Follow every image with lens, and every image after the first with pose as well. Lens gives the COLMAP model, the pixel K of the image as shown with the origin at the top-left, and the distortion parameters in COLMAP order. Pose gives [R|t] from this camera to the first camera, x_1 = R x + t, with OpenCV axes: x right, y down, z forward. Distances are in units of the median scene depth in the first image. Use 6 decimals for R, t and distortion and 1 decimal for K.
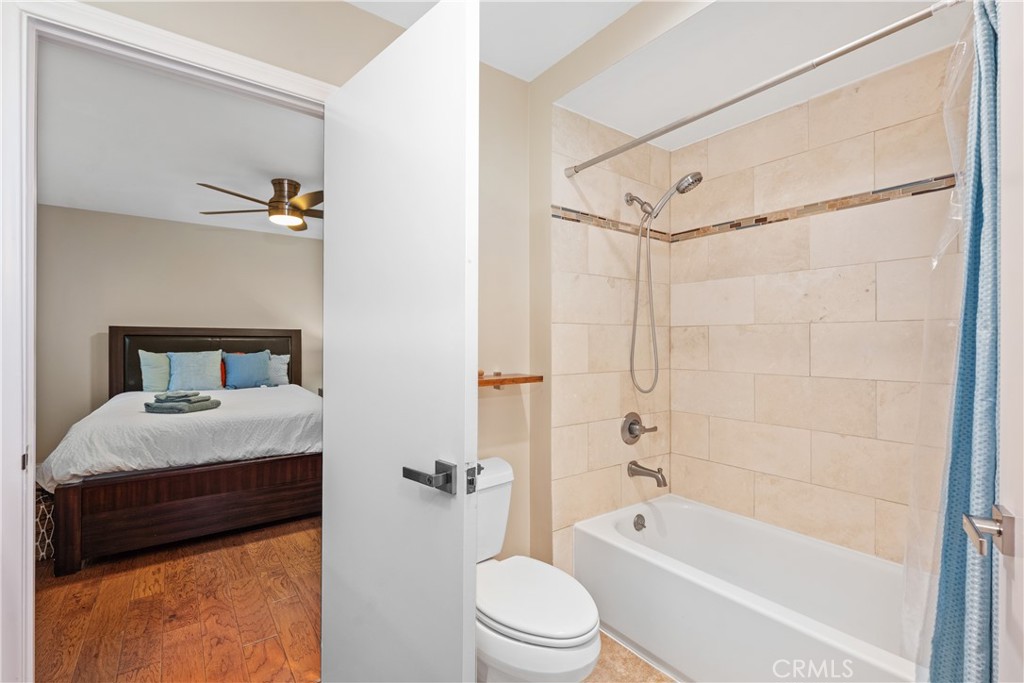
lens RADIAL K [[445.7, 0, 510.4], [0, 445.7, 341.6], [0, 0, 1]] dist [-0.000554, -0.000087]
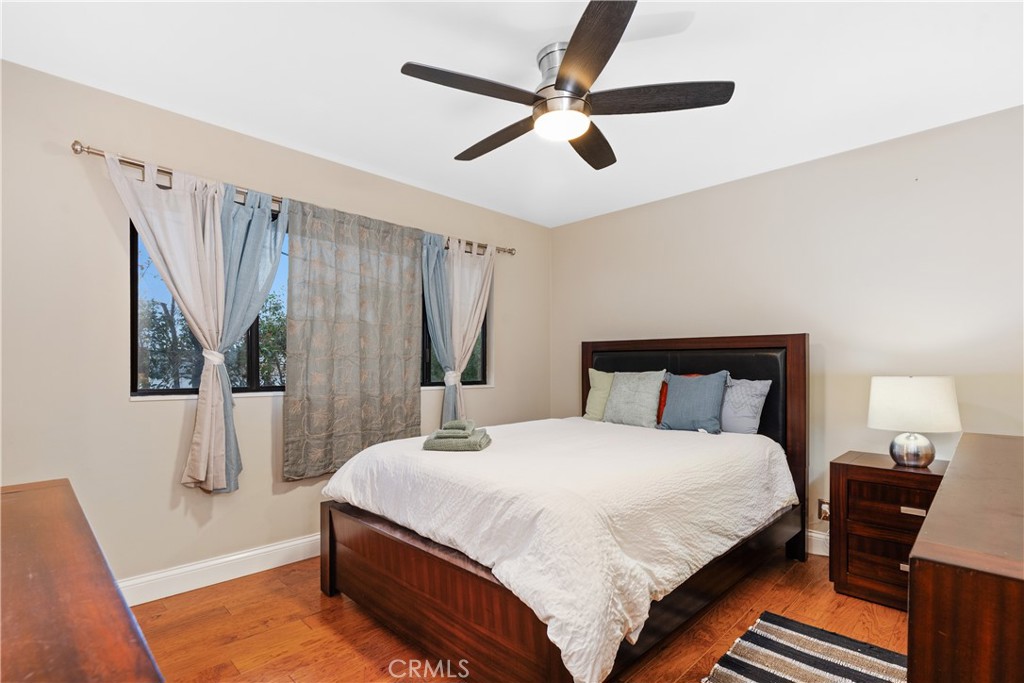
lens RADIAL K [[495.6, 0, 511.1], [0, 495.6, 371.2], [0, 0, 1]] dist [0.003708, 0.000373]
pose [[0.141264, 0.009522, -0.989926, 0.068069], [-0.001092, 0.999955, 0.009463, 0.014256], [0.989971, -0.000256, 0.141268, 0.675042]]
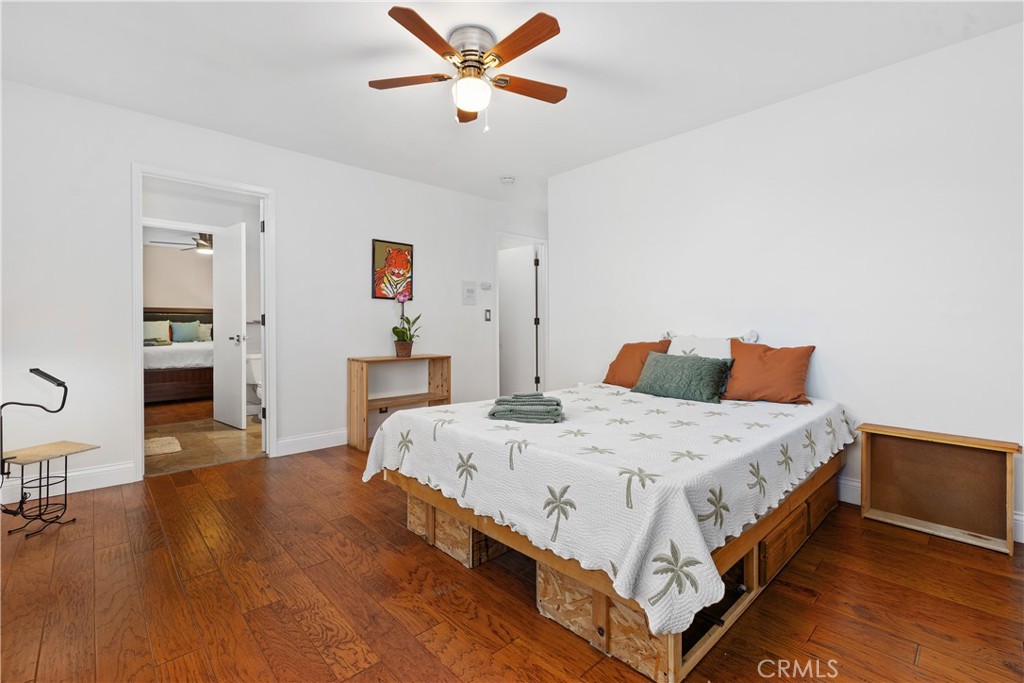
lens RADIAL K [[445.7, 0, 510.4], [0, 445.7, 334.8], [0, 0, 1]] dist [-0.000554, -0.000087]
pose [[0.994897, -0.001980, 0.100873, 0.501469], [-0.000282, 0.999749, 0.022404, 0.036295], [-0.100892, -0.022318, 0.994647, -0.867523]]
